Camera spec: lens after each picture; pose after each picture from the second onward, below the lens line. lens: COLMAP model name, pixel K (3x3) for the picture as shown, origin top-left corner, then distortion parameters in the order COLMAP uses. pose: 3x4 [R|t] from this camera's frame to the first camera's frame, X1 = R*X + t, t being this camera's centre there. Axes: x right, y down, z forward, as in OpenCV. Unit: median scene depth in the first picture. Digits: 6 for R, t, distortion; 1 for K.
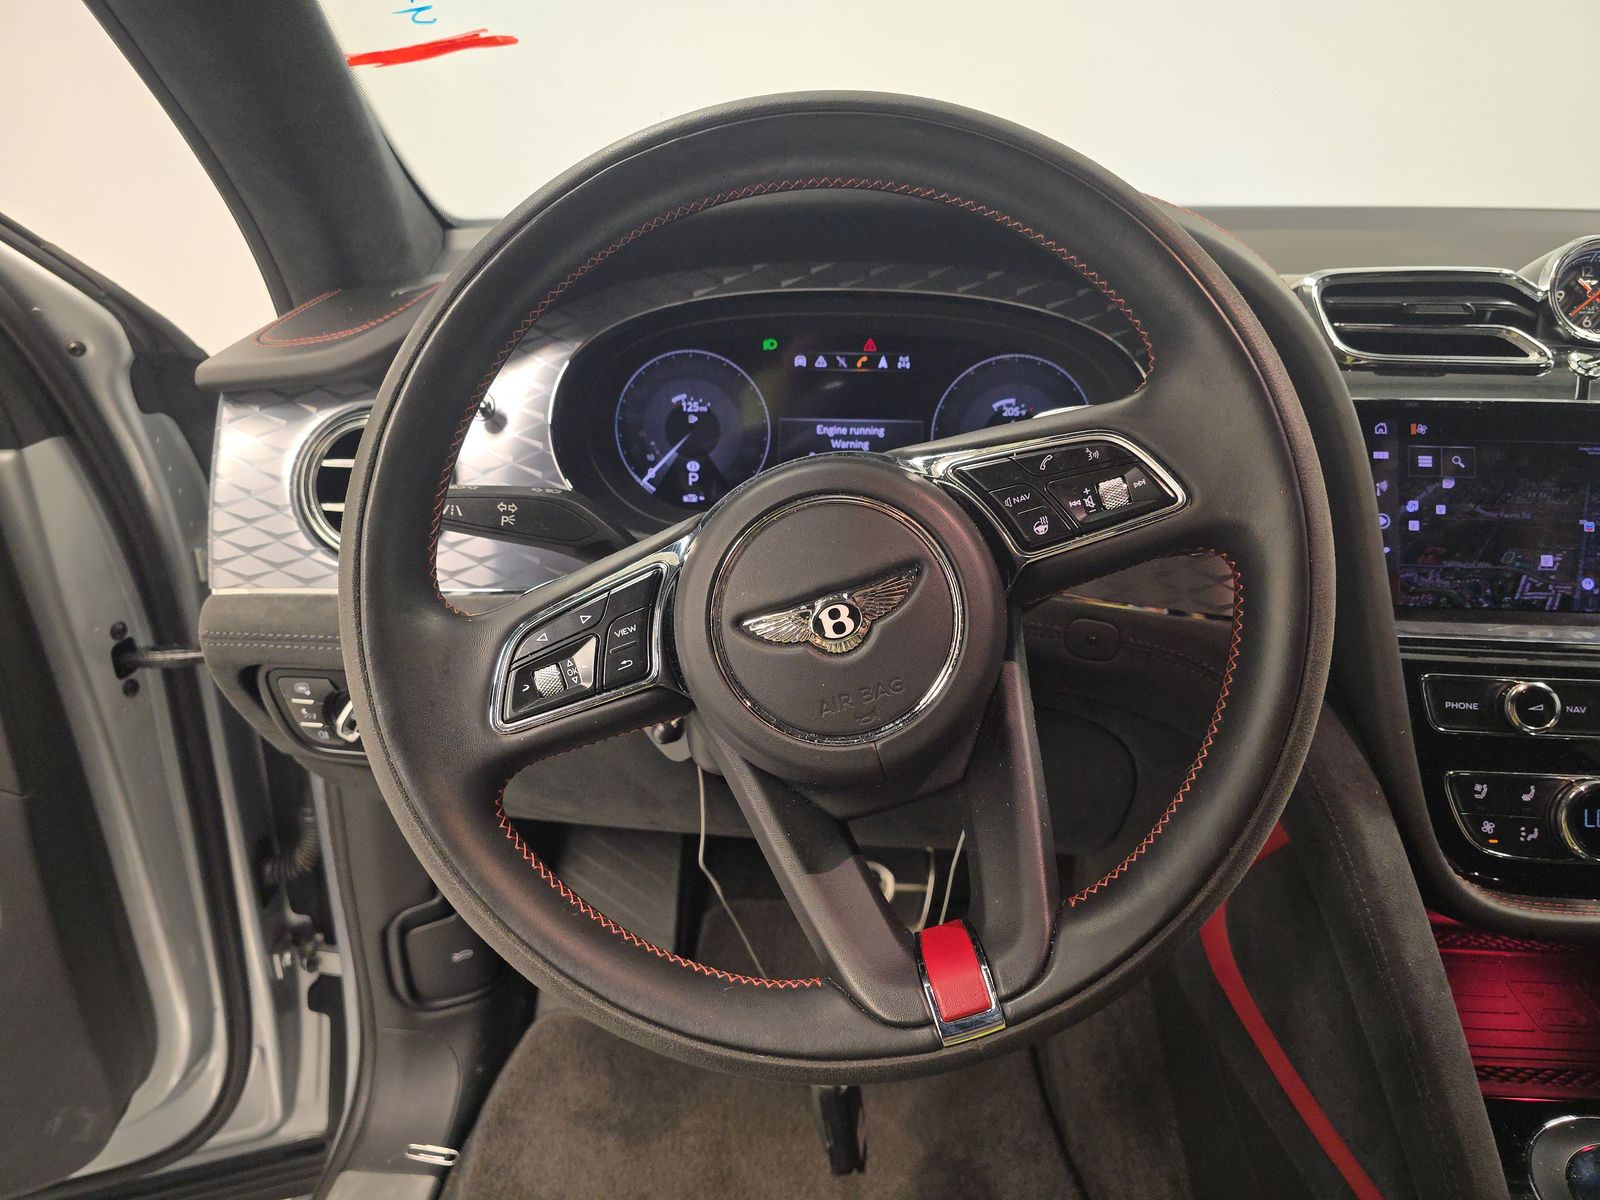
lens RADIAL K [[1091.4, 0, 800.0], [0, 1091.4, 600.0], [0, 0, 1]] dist [-0.006155, -0.006062]
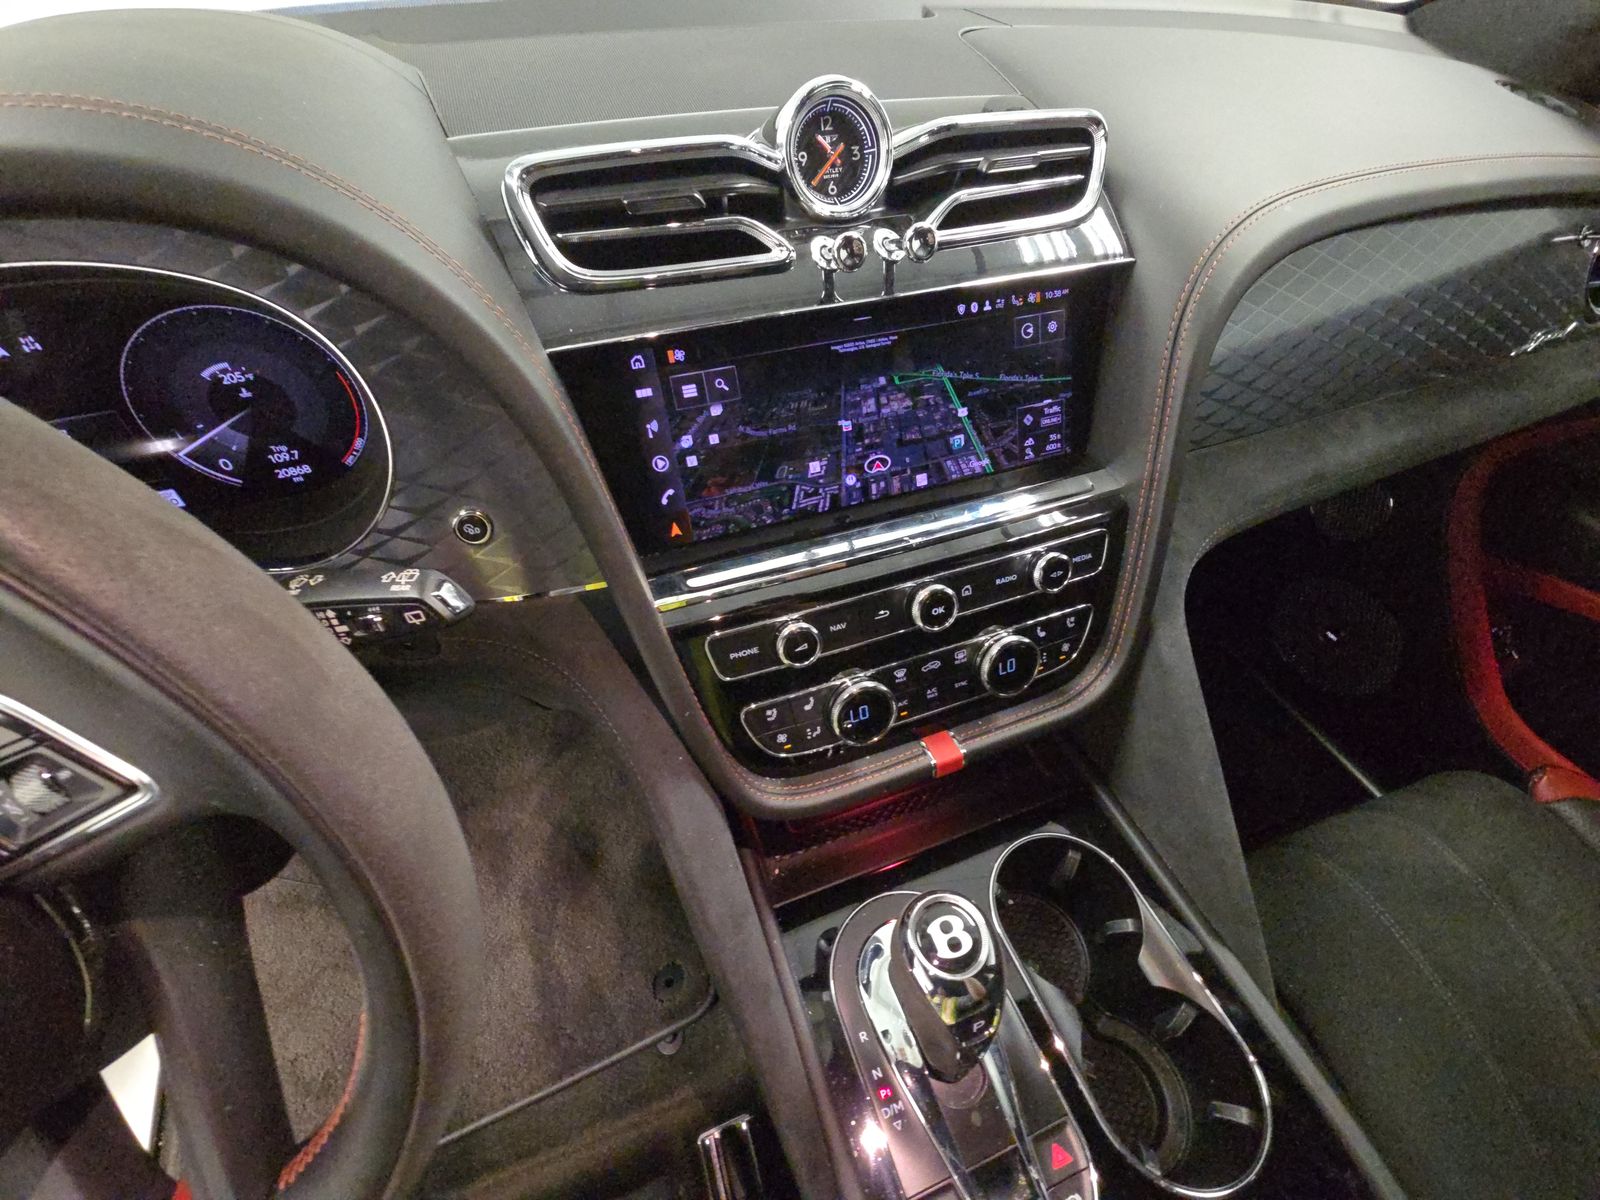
lens RADIAL K [[649.4, 0, 800.0], [0, 649.4, 600.0], [0, 0, 1]] dist [0.001829, 0.000449]
pose [[0.906074, -0.309040, 0.289005, 0.443120], [0.146608, 0.870027, 0.470702, -0.223735], [-0.396908, -0.384120, 0.833616, 0.416005]]
